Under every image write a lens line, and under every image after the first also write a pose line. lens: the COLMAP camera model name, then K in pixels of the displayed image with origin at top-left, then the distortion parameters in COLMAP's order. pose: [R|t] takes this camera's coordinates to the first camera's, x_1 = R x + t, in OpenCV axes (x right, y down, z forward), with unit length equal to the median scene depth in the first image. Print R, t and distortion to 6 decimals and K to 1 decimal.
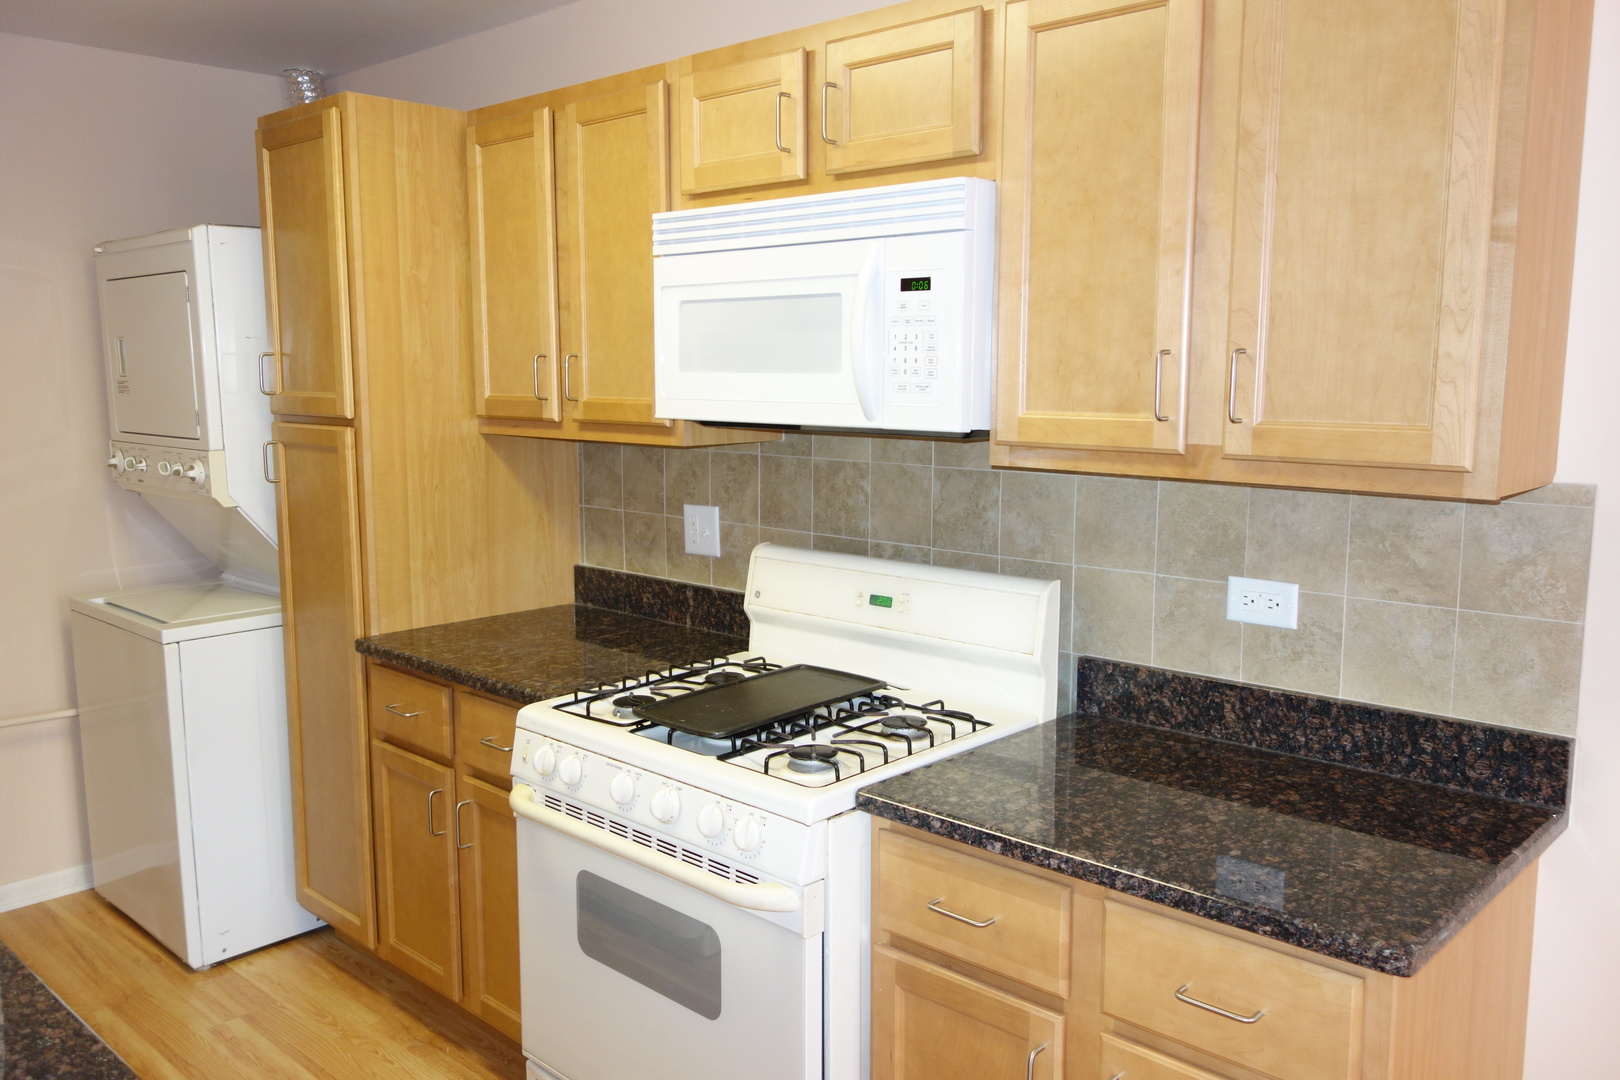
lens RADIAL K [[1238.7, 0, 810.0], [0, 1238.7, 540.0], [0, 0, 1]] dist [0.005580, 0.000872]
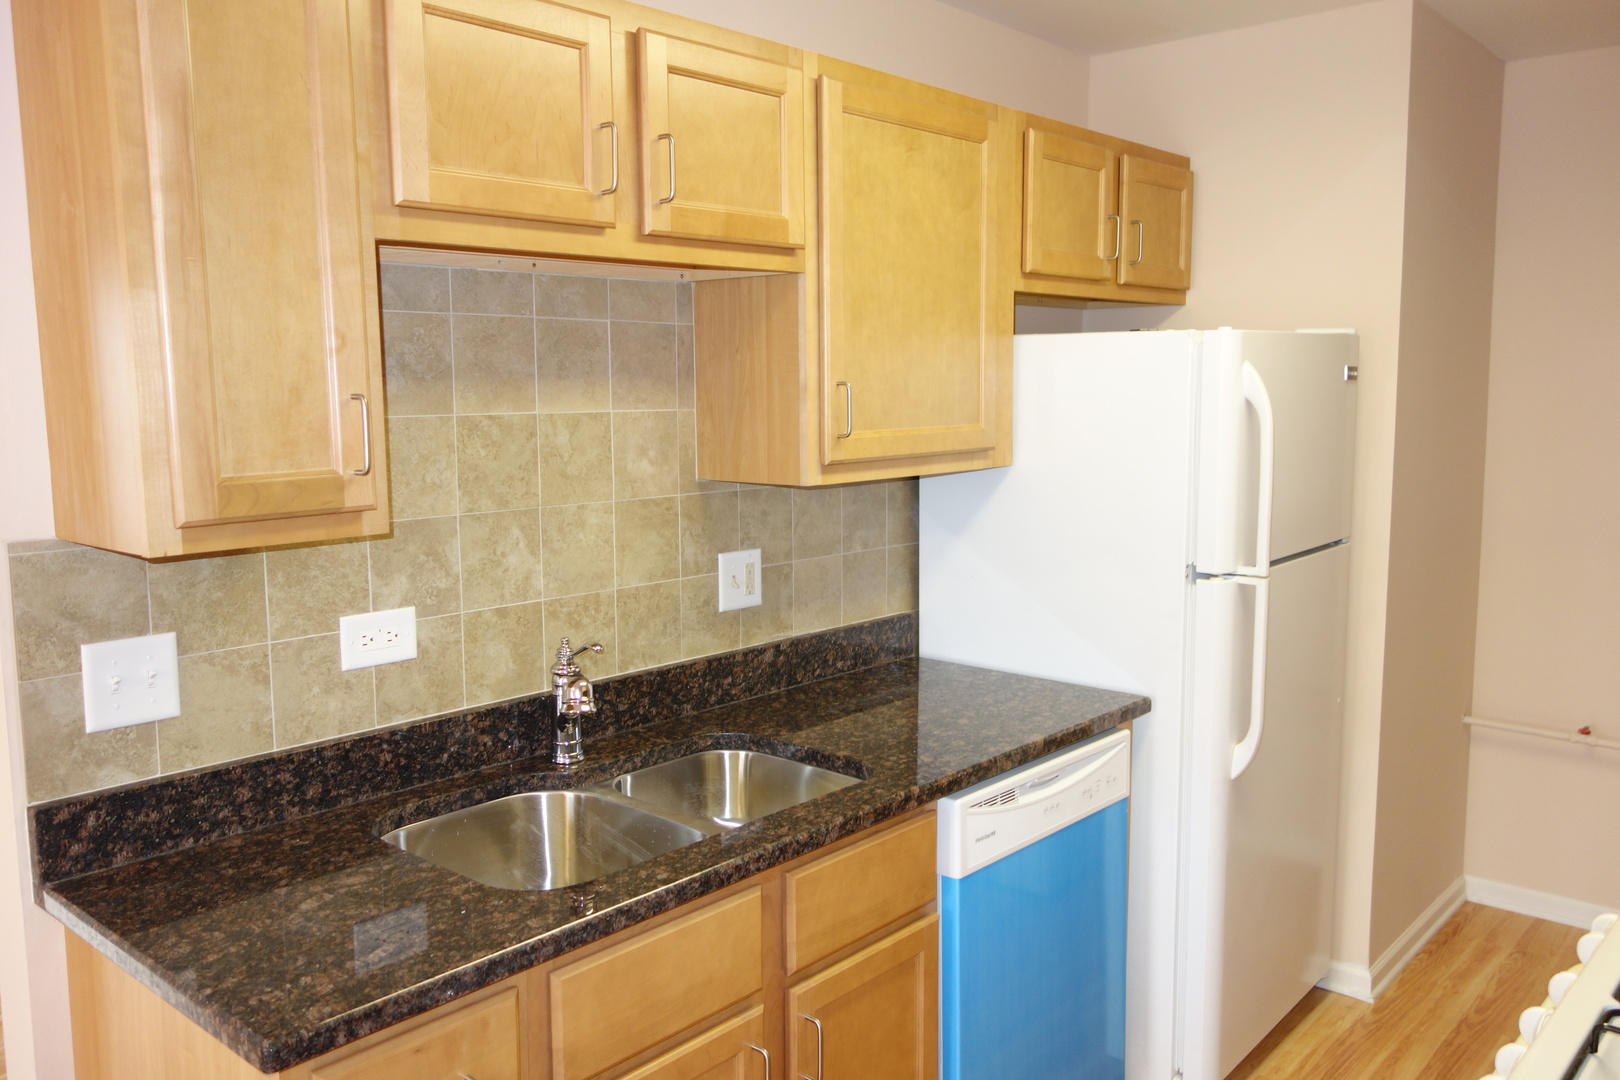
lens RADIAL K [[1294.6, 0, 810.0], [0, 1294.6, 540.0], [0, 0, 1]] dist [-0.000351, 0.002864]
pose [[-0.068895, -0.094216, 0.993165, -0.796394], [0.146955, 0.983712, 0.103513, -0.099293], [-0.986741, 0.153082, -0.053928, 0.826895]]
